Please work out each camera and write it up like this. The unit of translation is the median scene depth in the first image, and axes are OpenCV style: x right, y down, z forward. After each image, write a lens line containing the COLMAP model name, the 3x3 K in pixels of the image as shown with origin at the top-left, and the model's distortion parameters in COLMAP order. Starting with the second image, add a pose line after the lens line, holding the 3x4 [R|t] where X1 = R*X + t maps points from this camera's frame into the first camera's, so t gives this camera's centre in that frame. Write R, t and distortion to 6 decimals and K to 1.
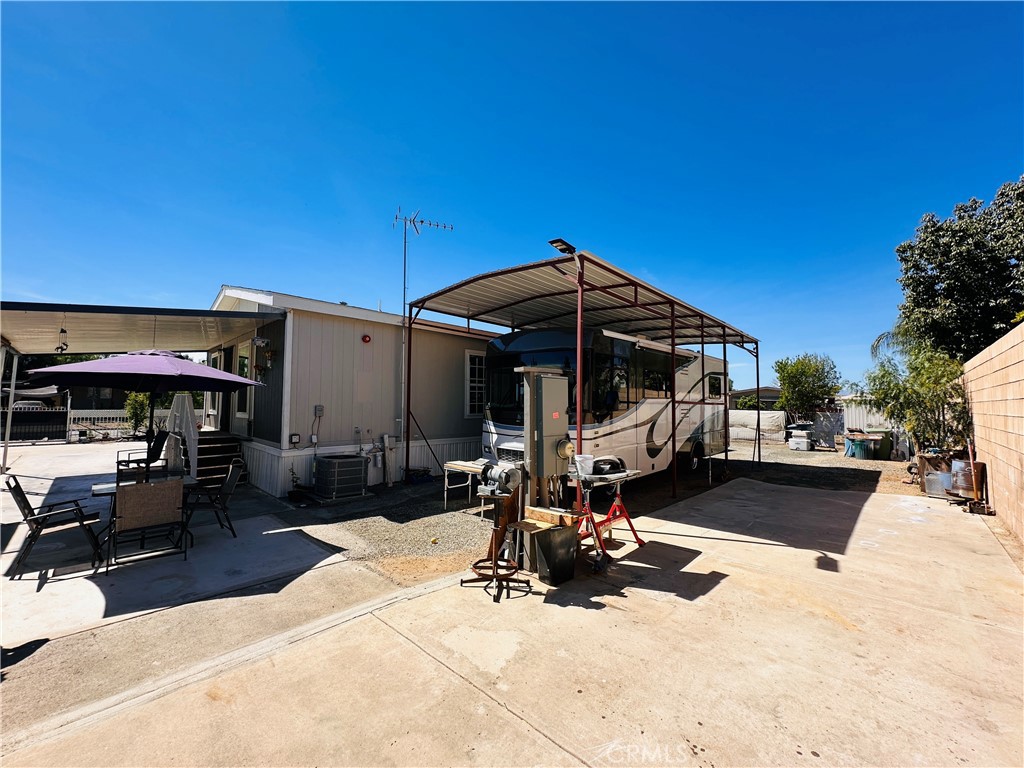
lens RADIAL K [[407.9, 0, 511.7], [0, 407.9, 382.7], [0, 0, 1]] dist [-0.003370, 0.001125]
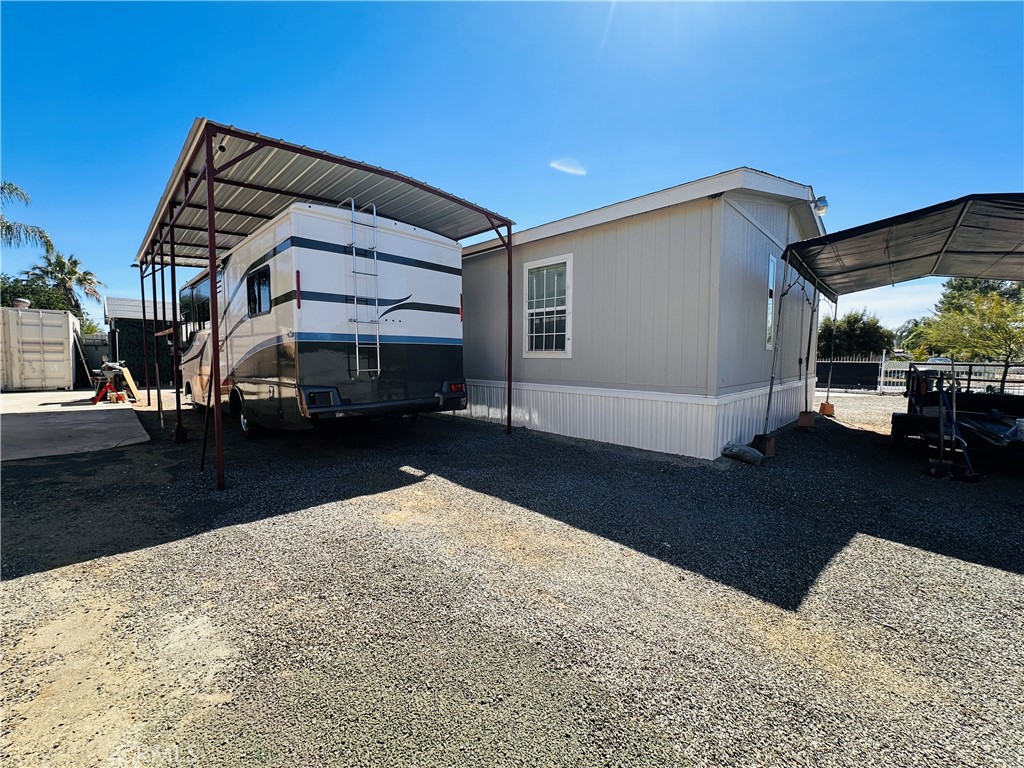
lens RADIAL K [[407.9, 0, 511.7], [0, 407.9, 382.7], [0, 0, 1]] dist [-0.003370, 0.001125]
pose [[-0.019870, 0.054942, -0.998292, 0.709071], [0.048907, 0.997347, 0.053917, 0.108818], [0.998606, -0.047752, -0.022504, 1.139583]]
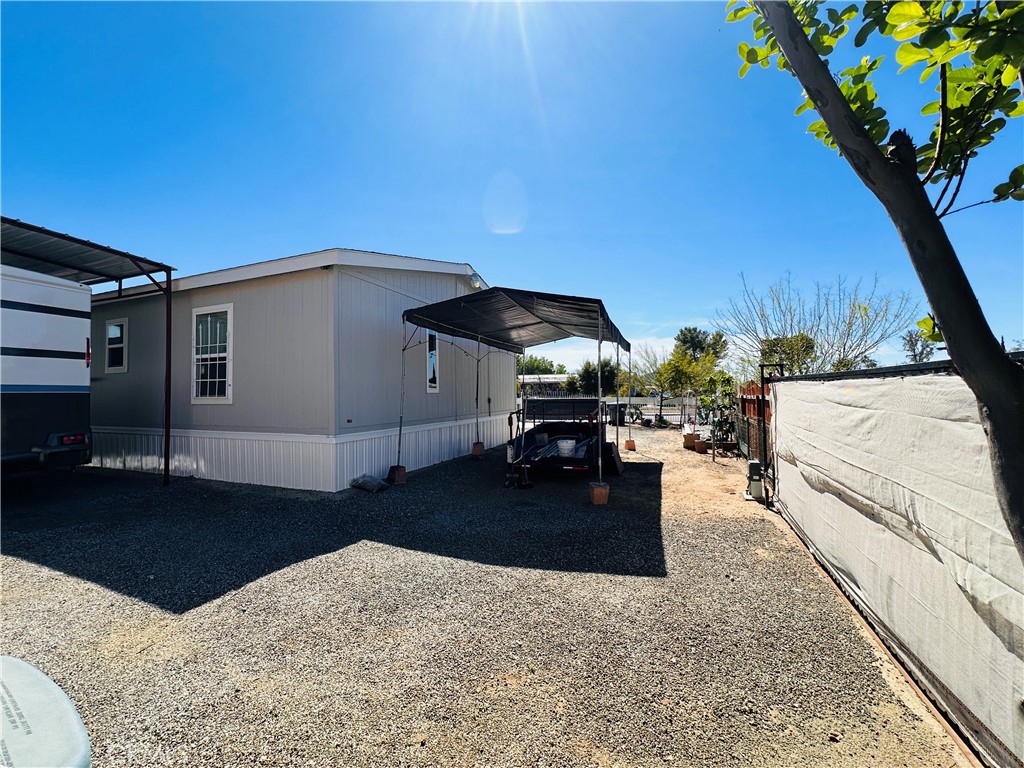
lens RADIAL K [[407.9, 0, 511.7], [0, 407.9, 382.7], [0, 0, 1]] dist [-0.003370, 0.001125]
pose [[0.364936, -0.039300, -0.930203, 0.867531], [0.064112, 0.997798, -0.017004, 0.117003], [0.928822, -0.053432, 0.366652, 1.462094]]
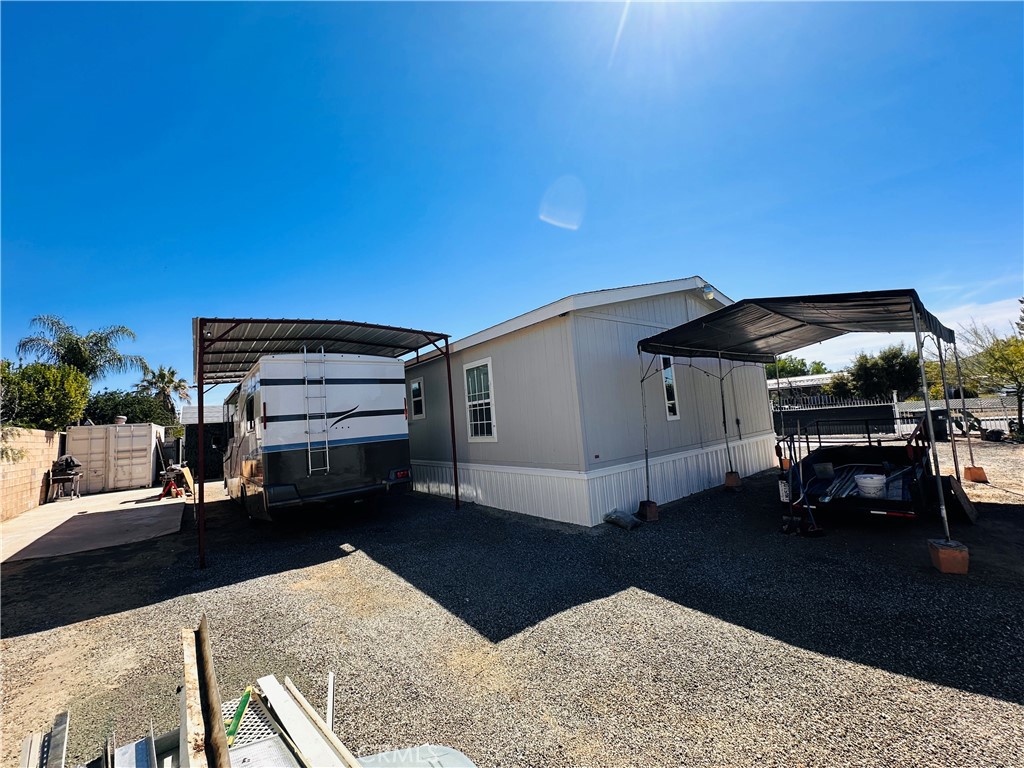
lens RADIAL K [[407.9, 0, 511.7], [0, 407.9, 382.7], [0, 0, 1]] dist [-0.003370, 0.001125]
pose [[-0.154171, -0.087513, -0.984161, 0.853276], [0.129731, 0.985653, -0.107969, 0.080450], [0.979490, -0.144322, -0.140606, 1.427146]]
